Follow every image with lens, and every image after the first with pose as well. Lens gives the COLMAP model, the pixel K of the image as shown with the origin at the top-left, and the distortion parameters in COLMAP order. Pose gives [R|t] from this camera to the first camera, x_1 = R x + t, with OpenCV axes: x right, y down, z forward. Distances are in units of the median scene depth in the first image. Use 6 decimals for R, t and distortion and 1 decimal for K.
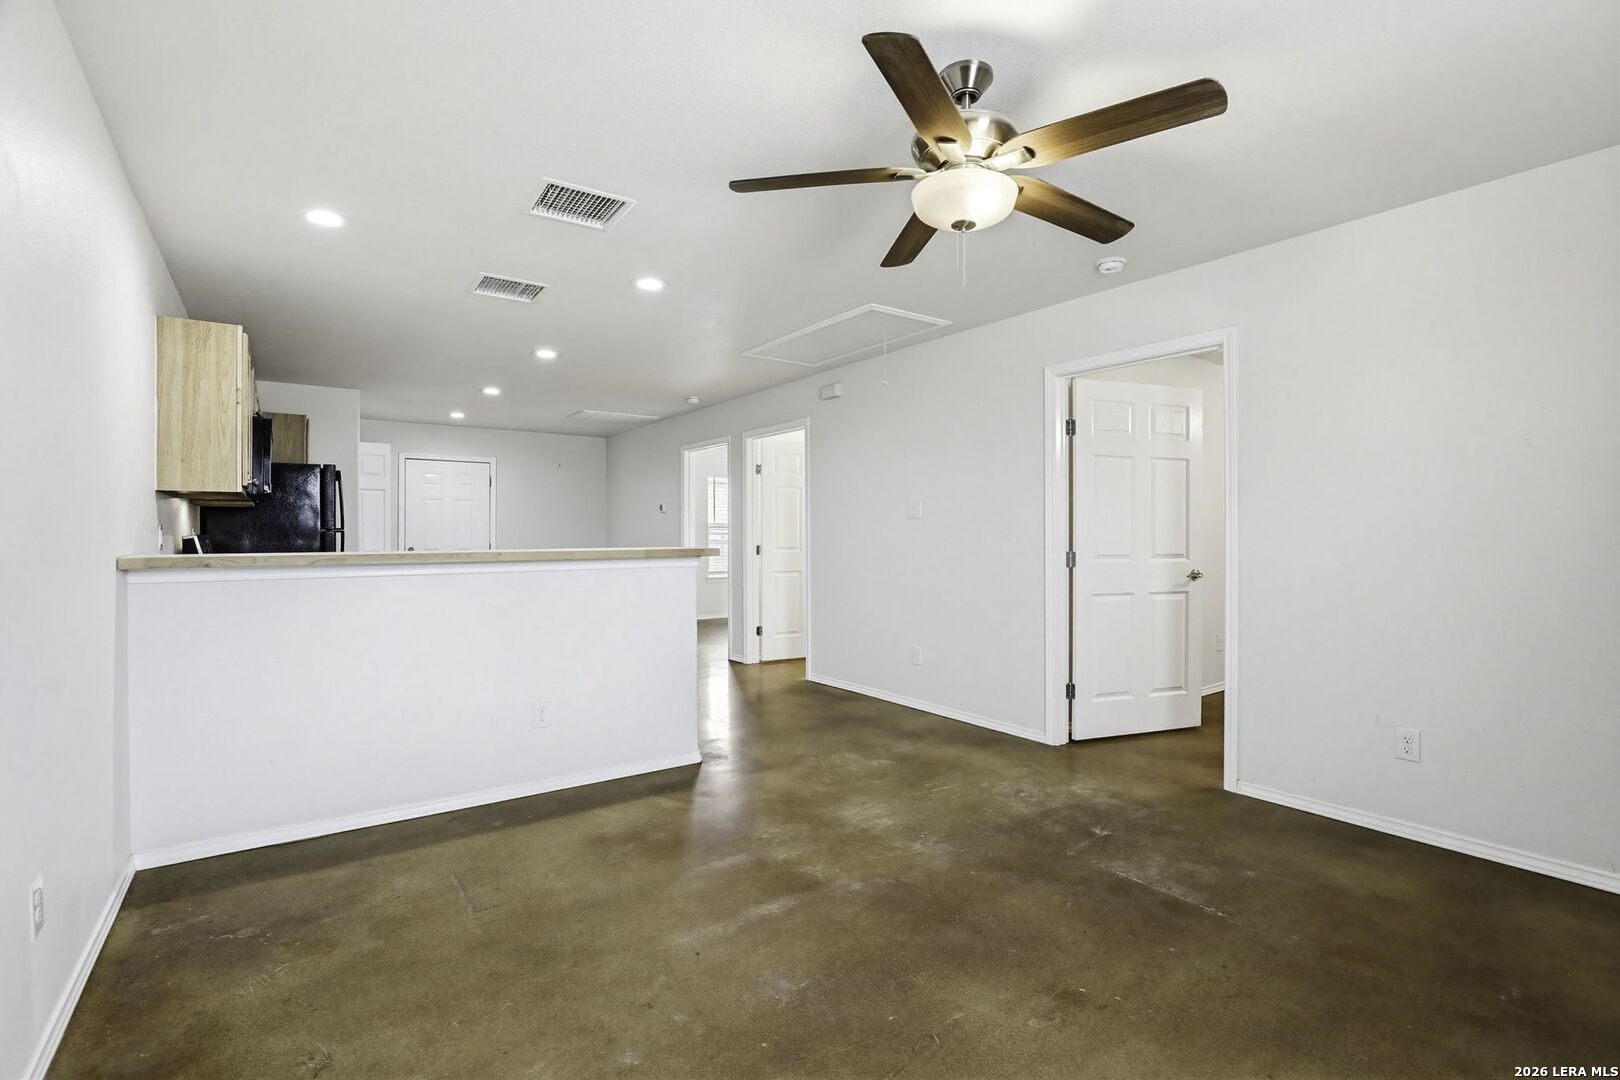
lens RADIAL K [[752.1, 0, 812.8], [0, 752.1, 535.5], [0, 0, 1]] dist [-0.041996, 0.010643]
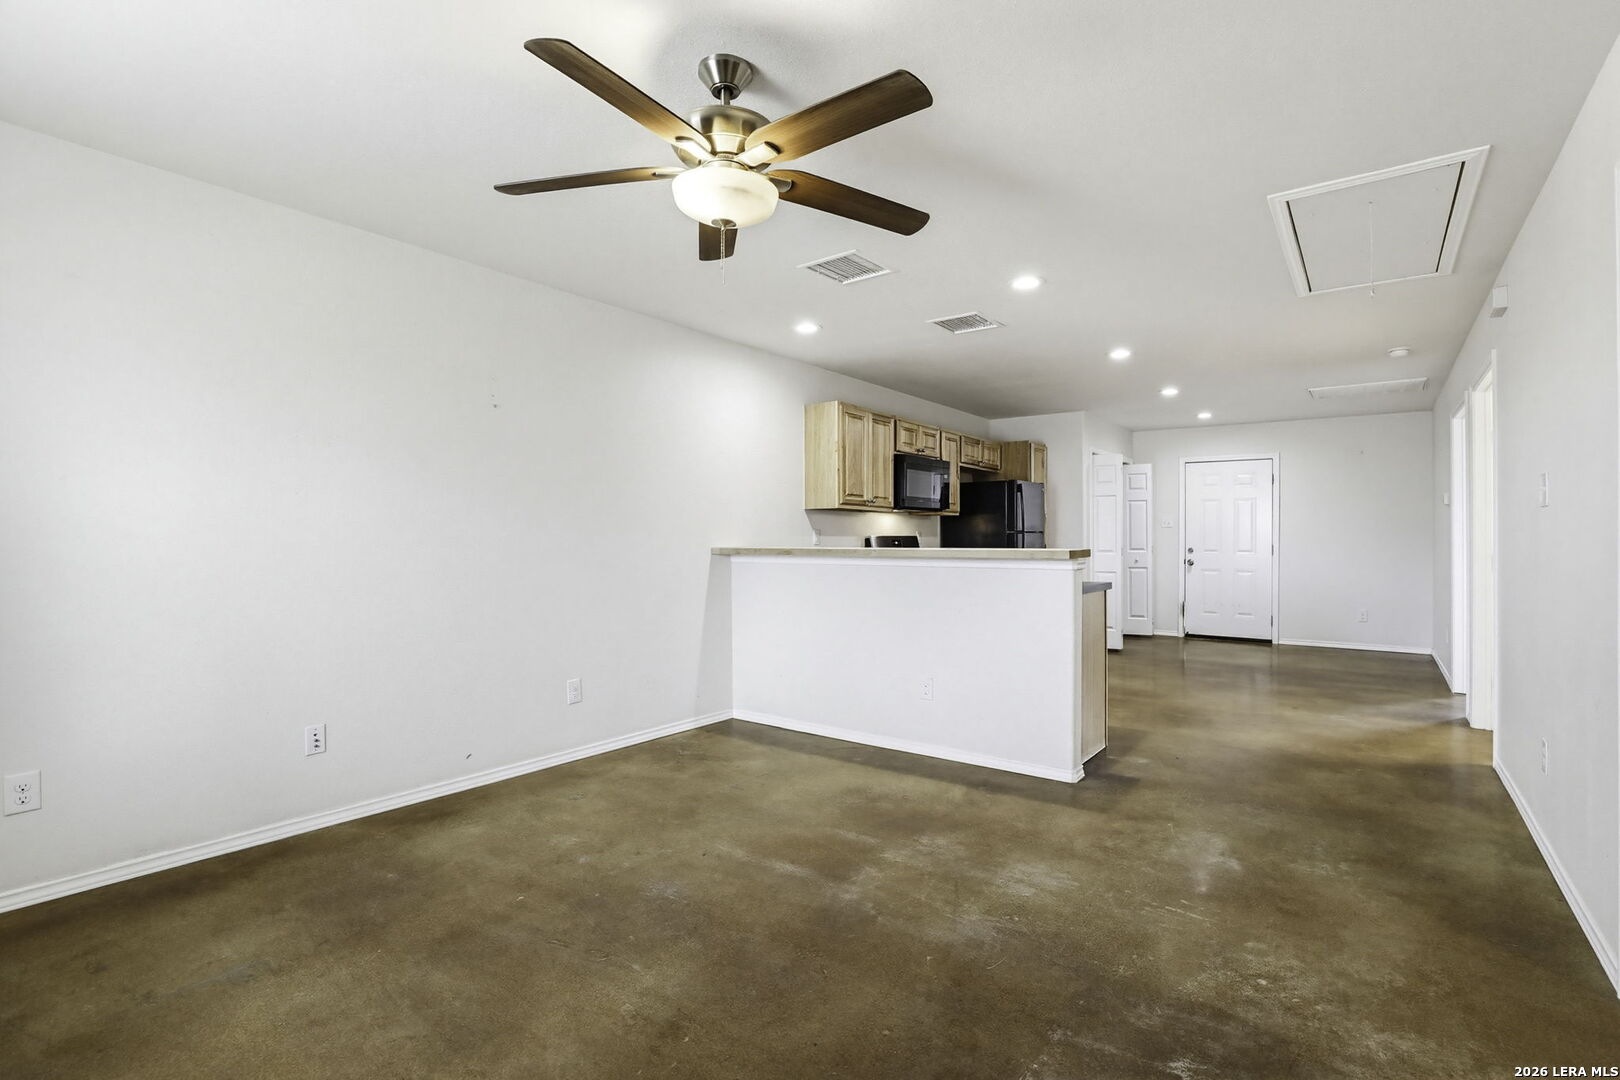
lens RADIAL K [[752.1, 0, 835.3], [0, 752.1, 544.0], [0, 0, 1]] dist [-0.041996, 0.010643]
pose [[0.303267, 0.011829, -0.952832, 0.849511], [-0.001641, 0.999928, 0.011891, -0.002149], [0.952904, -0.002042, 0.303265, 0.598570]]
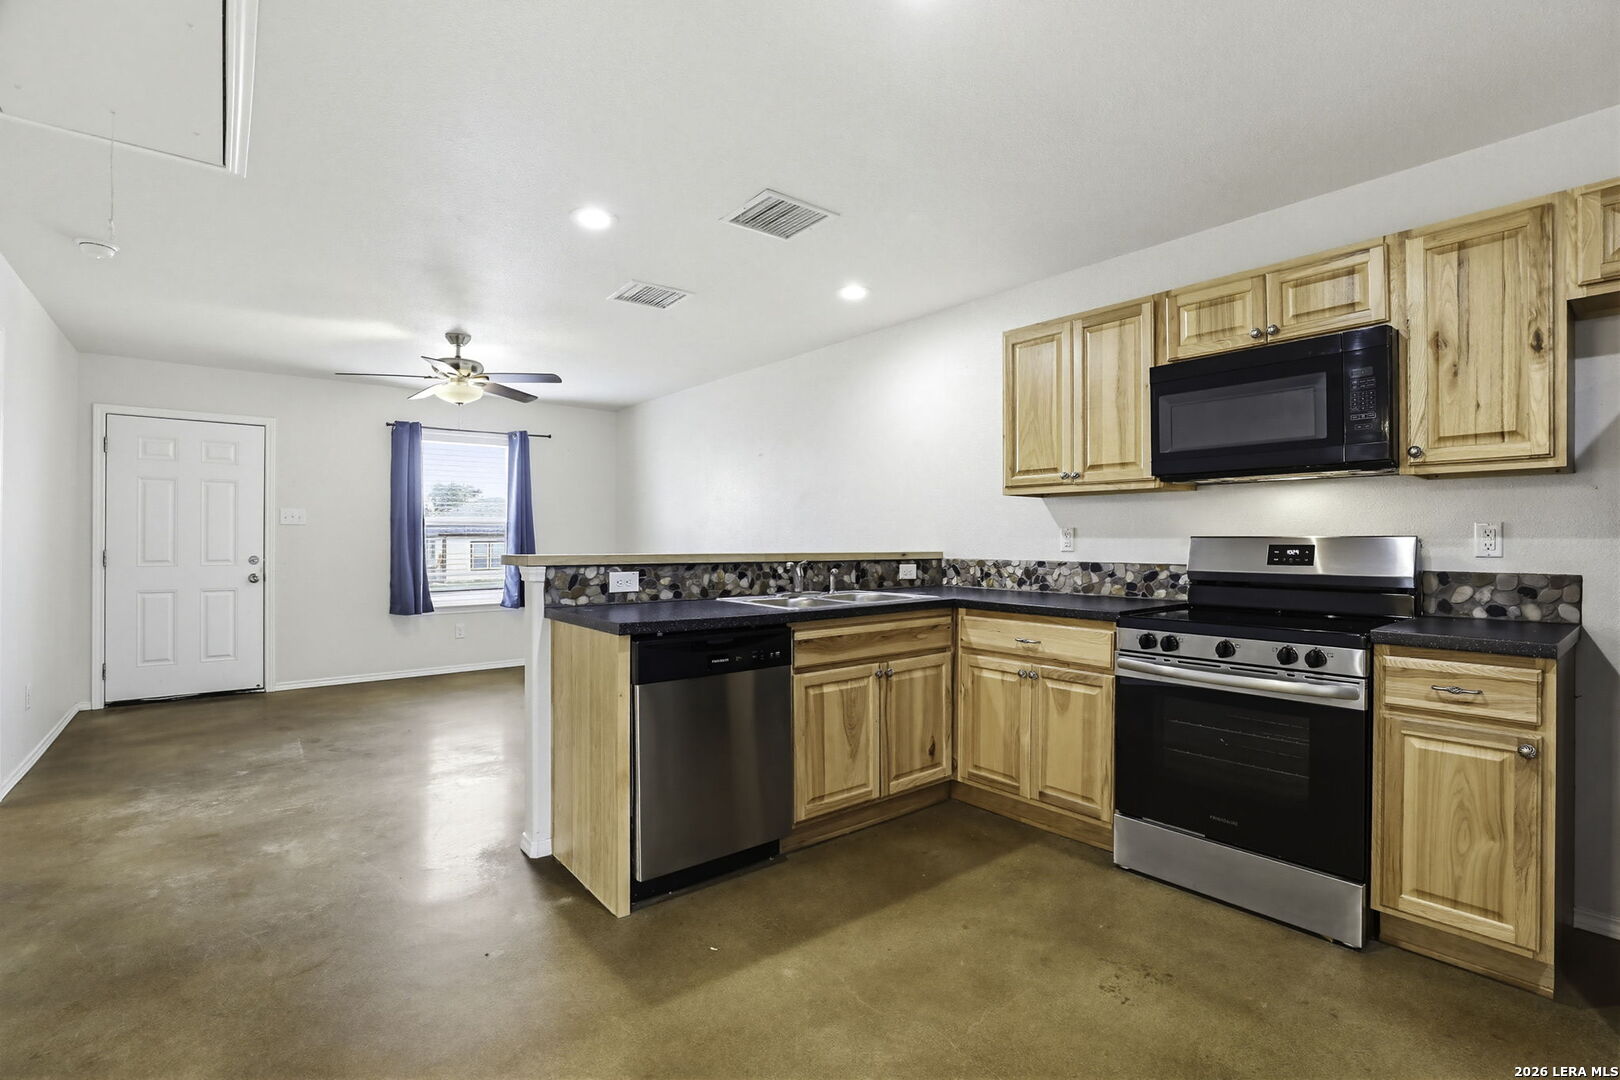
lens RADIAL K [[752.1, 0, 816.9], [0, 752.1, 538.4], [0, 0, 1]] dist [-0.041996, 0.010643]
pose [[-0.998978, 0.002586, -0.045131, -0.547078], [0.002709, 0.999993, -0.002667, 0.004262], [0.045123, -0.002786, -0.998978, 2.346703]]
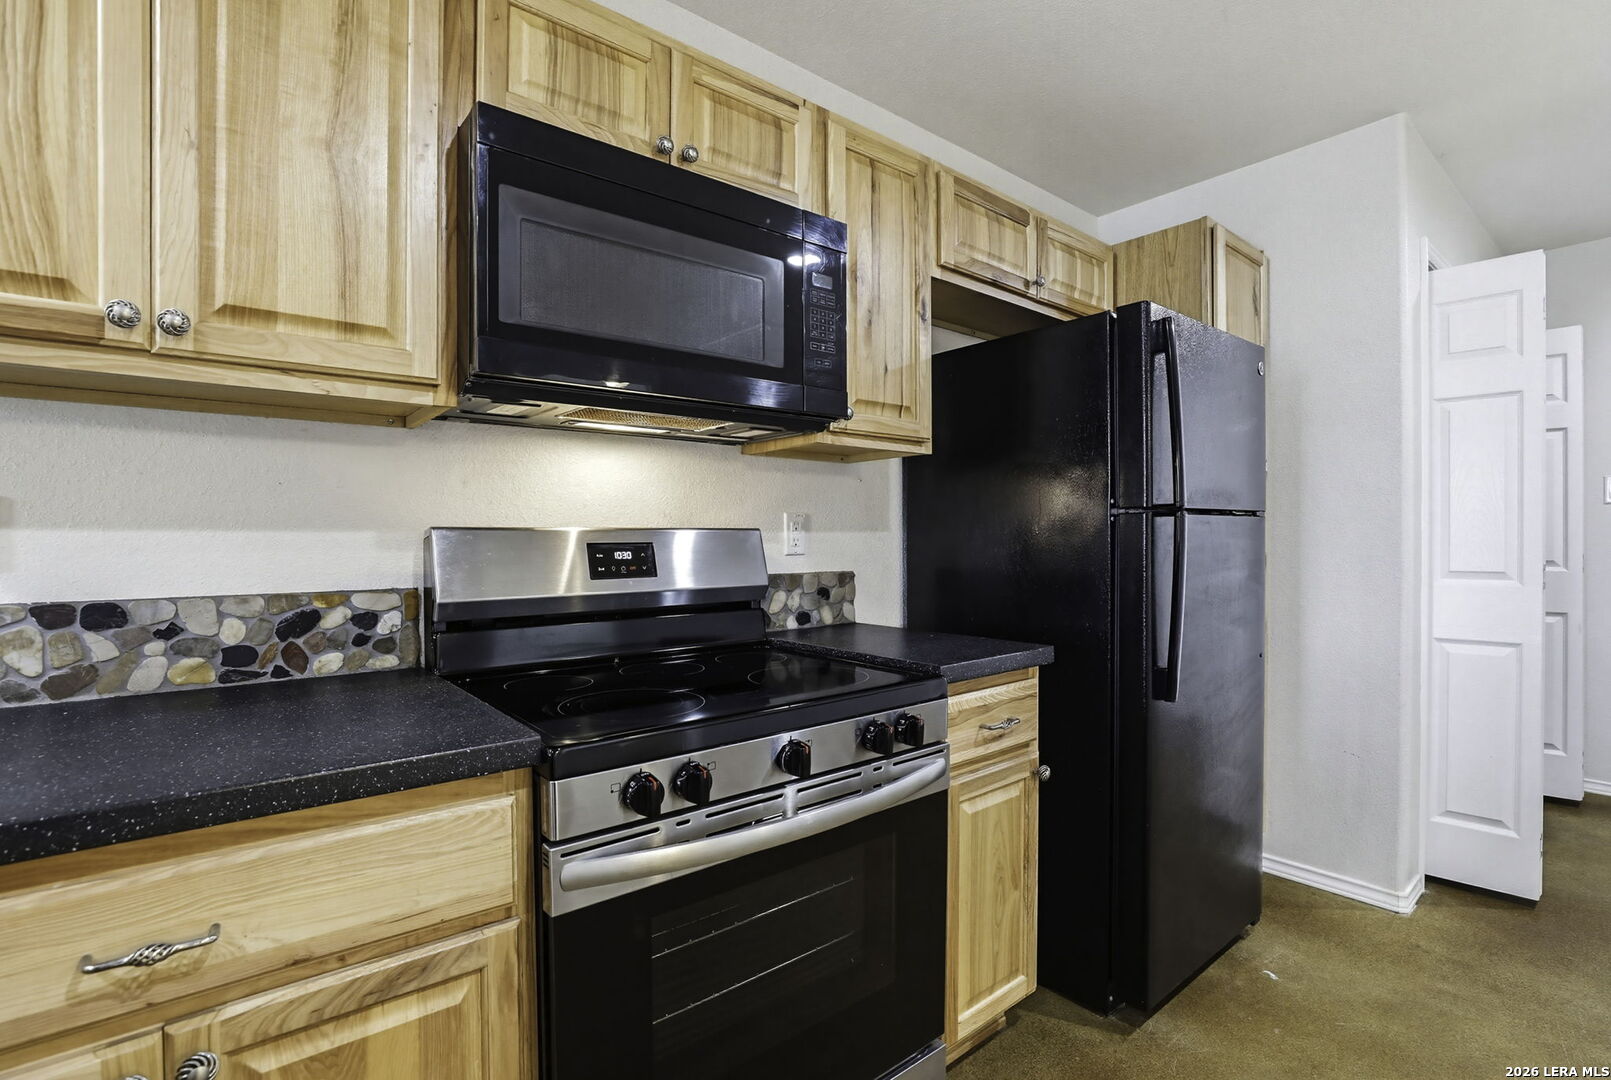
lens RADIAL K [[747.9, 0, 798.5], [0, 747.9, 547.8], [0, 0, 1]] dist [-0.041996, 0.010643]
pose [[0.042613, 0.019224, -0.998907, -0.634697], [0.003420, 0.999806, 0.019387, 0.005122], [0.999086, -0.004242, 0.042539, 1.542930]]
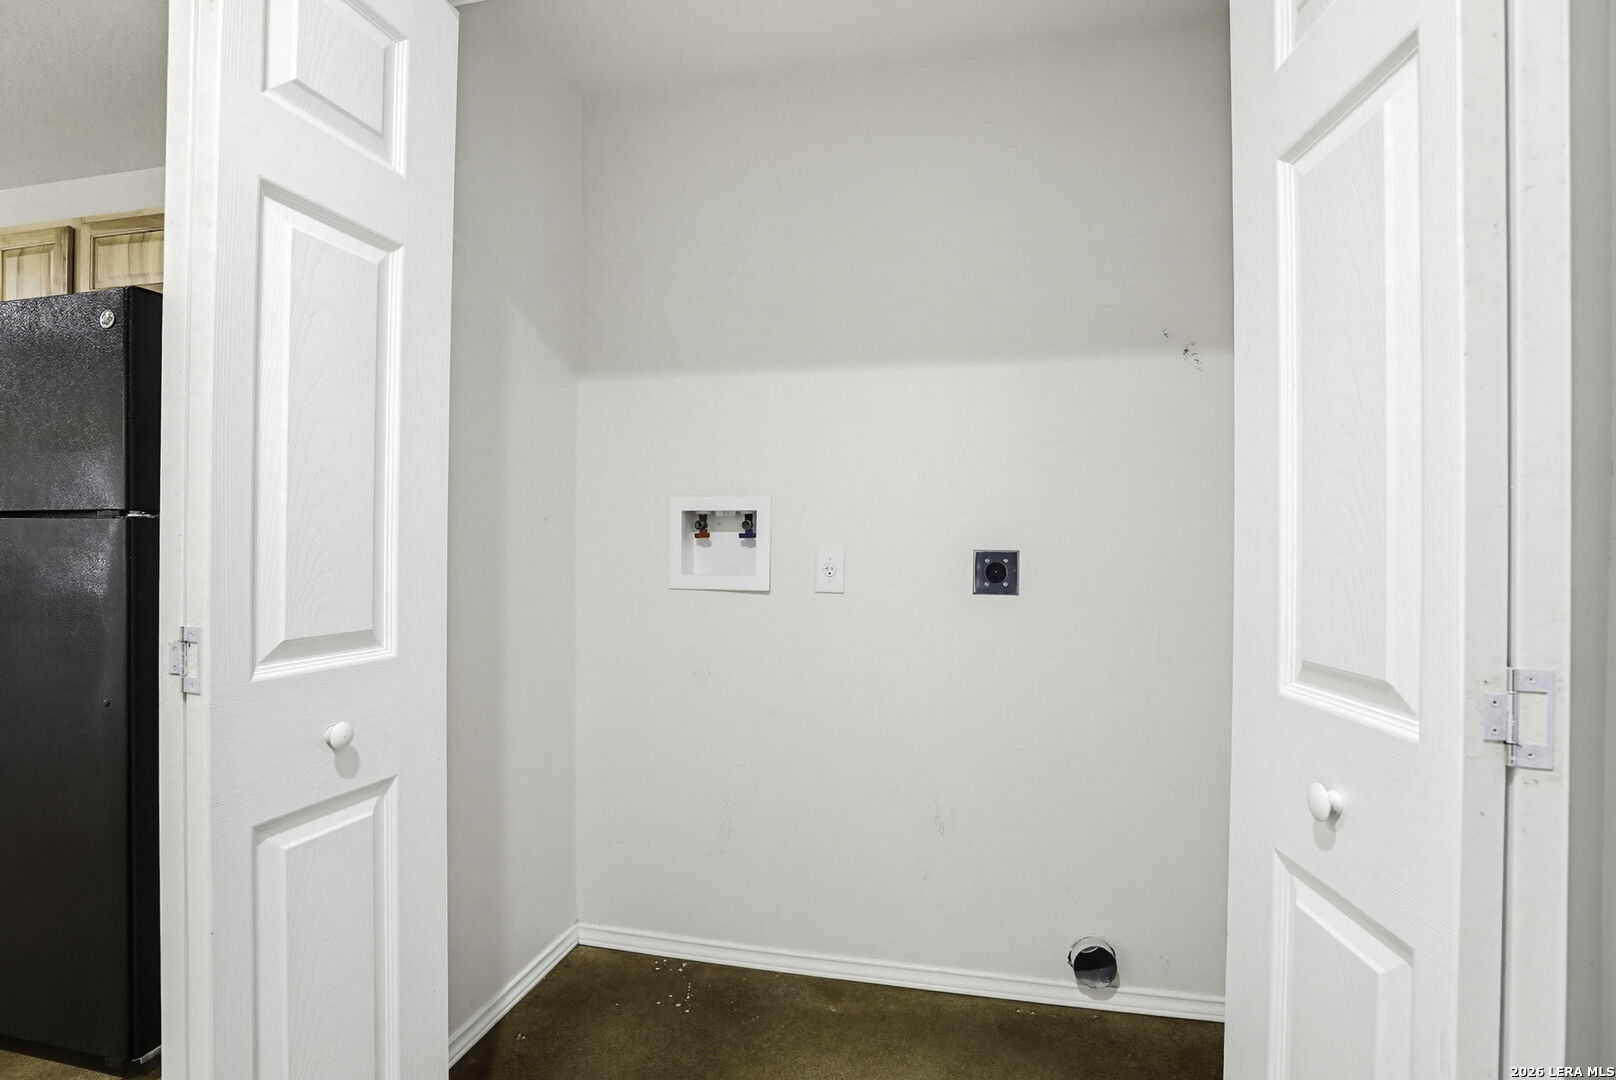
lens RADIAL K [[750.2, 0, 830.8], [0, 750.2, 541.1], [0, 0, 1]] dist [-0.041996, 0.010643]
pose [[-0.756742, -0.000988, -0.653713, -1.389491], [-0.002377, 0.999996, 0.001240, 0.005644], [0.653710, 0.002492, -0.756741, 2.766801]]
